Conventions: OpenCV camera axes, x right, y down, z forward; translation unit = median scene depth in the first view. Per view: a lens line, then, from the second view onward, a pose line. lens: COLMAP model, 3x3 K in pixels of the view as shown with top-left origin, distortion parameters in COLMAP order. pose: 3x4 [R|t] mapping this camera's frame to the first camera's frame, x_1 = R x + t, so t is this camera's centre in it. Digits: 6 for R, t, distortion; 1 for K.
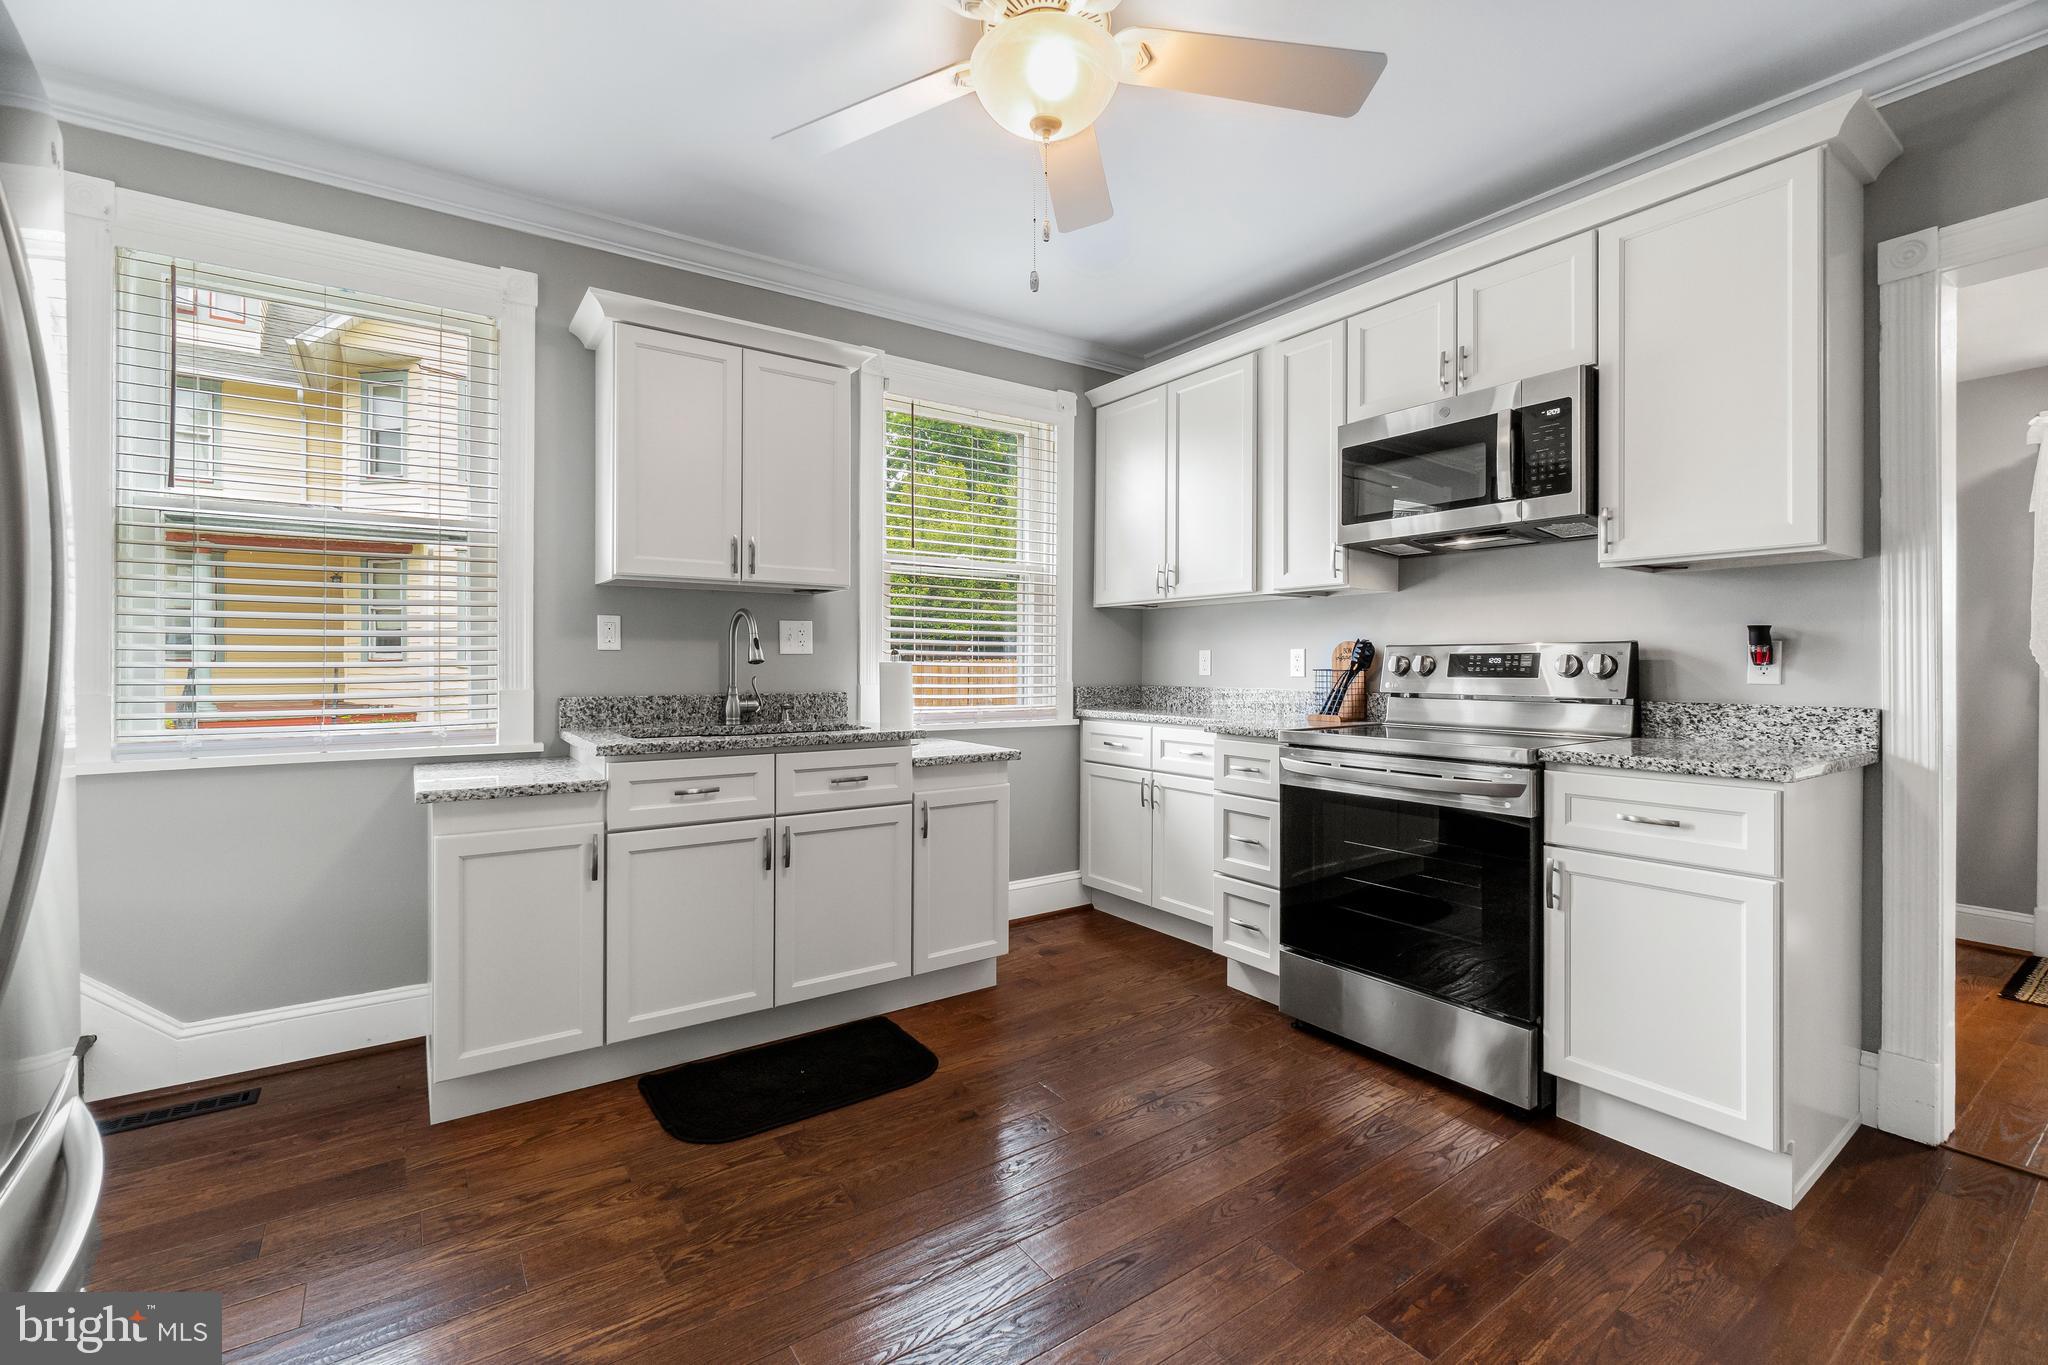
lens RADIAL K [[890.5, 0, 1012.8], [0, 890.5, 669.0], [0, 0, 1]] dist [-0.005313, 0.000140]
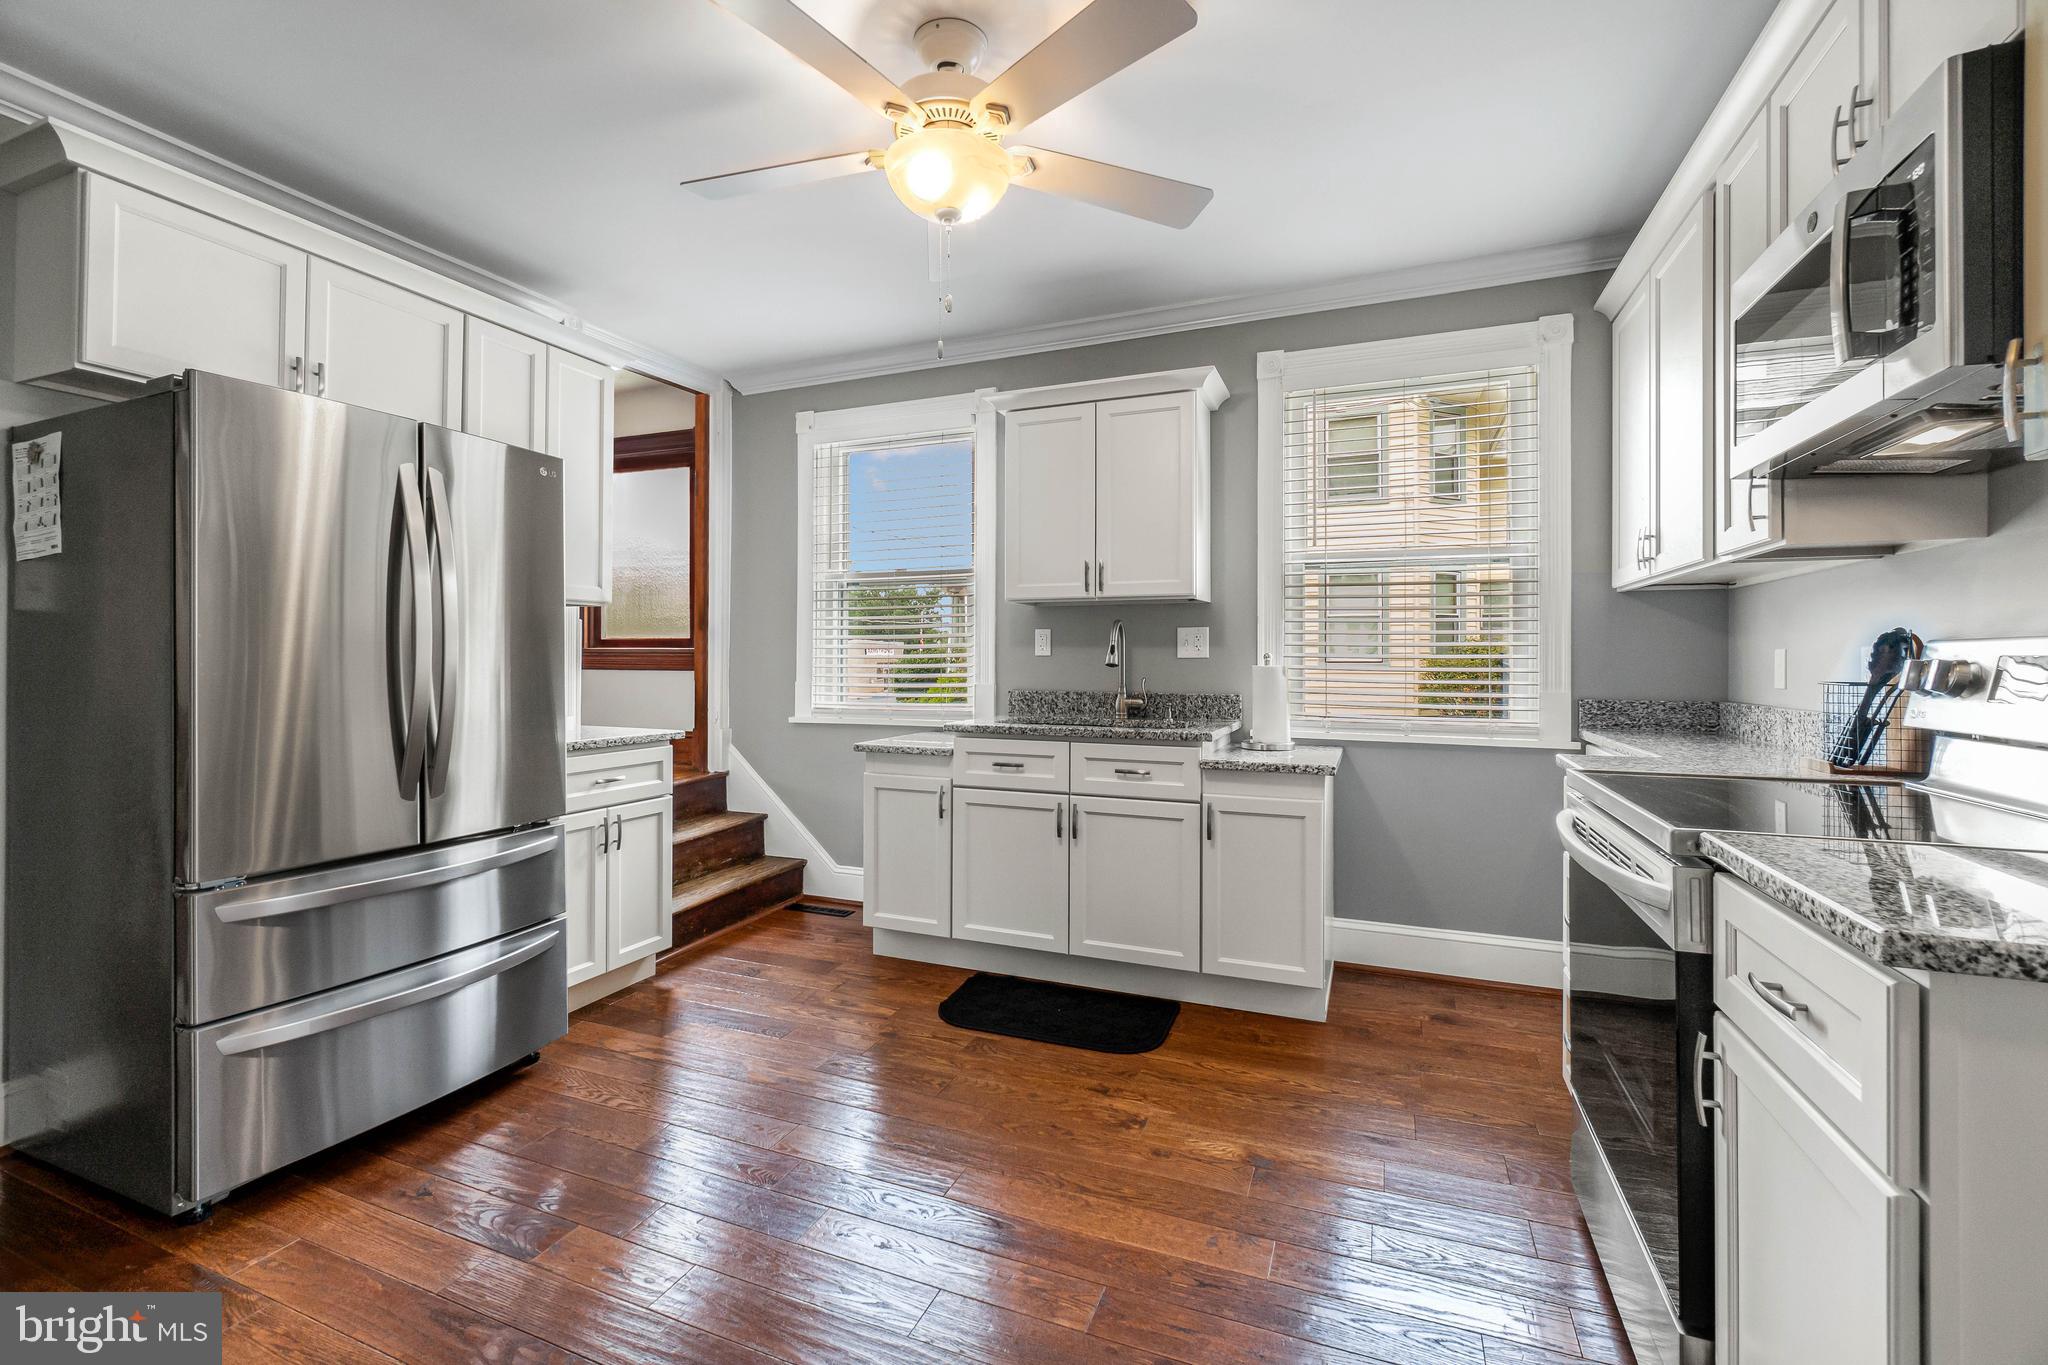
lens RADIAL K [[890.5, 0, 1002.9], [0, 890.5, 663.9], [0, 0, 1]] dist [-0.005313, 0.000140]
pose [[0.532388, 0.003517, -0.846493, 0.639744], [-0.009917, 0.999949, -0.002082, -0.006056], [0.846443, 0.009503, 0.532395, 0.262418]]
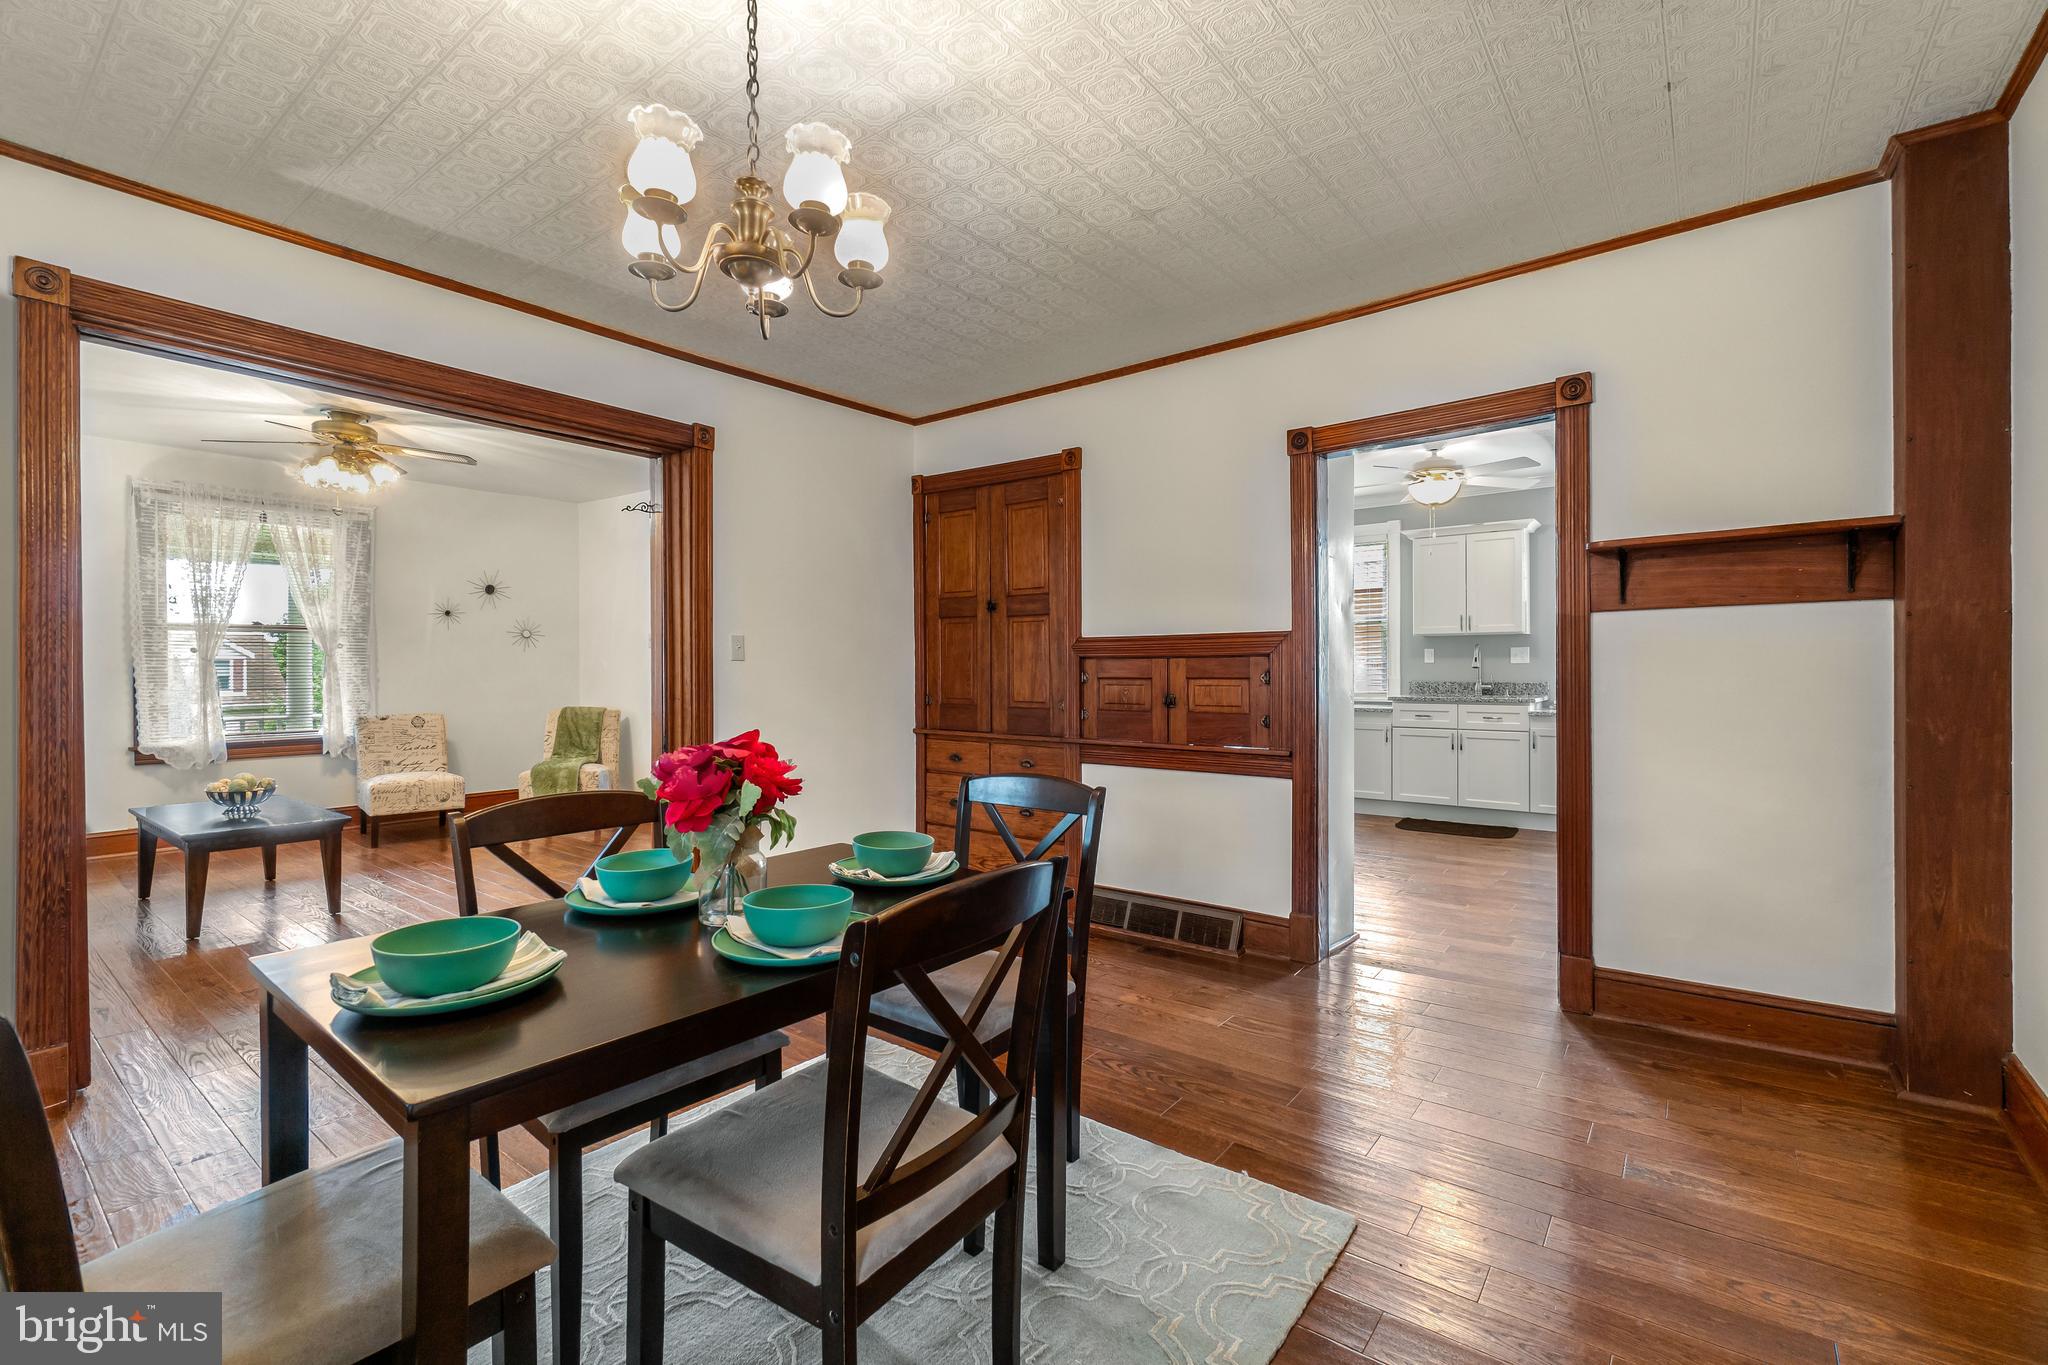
lens RADIAL K [[890.5, 0, 1014.4], [0, 890.5, 667.3], [0, 0, 1]] dist [-0.005313, 0.000140]
pose [[0.289055, -0.002177, -0.957310, 1.617873], [-0.003425, 0.999989, -0.003308, 0.003755], [0.957306, 0.004235, 0.289045, -0.838164]]
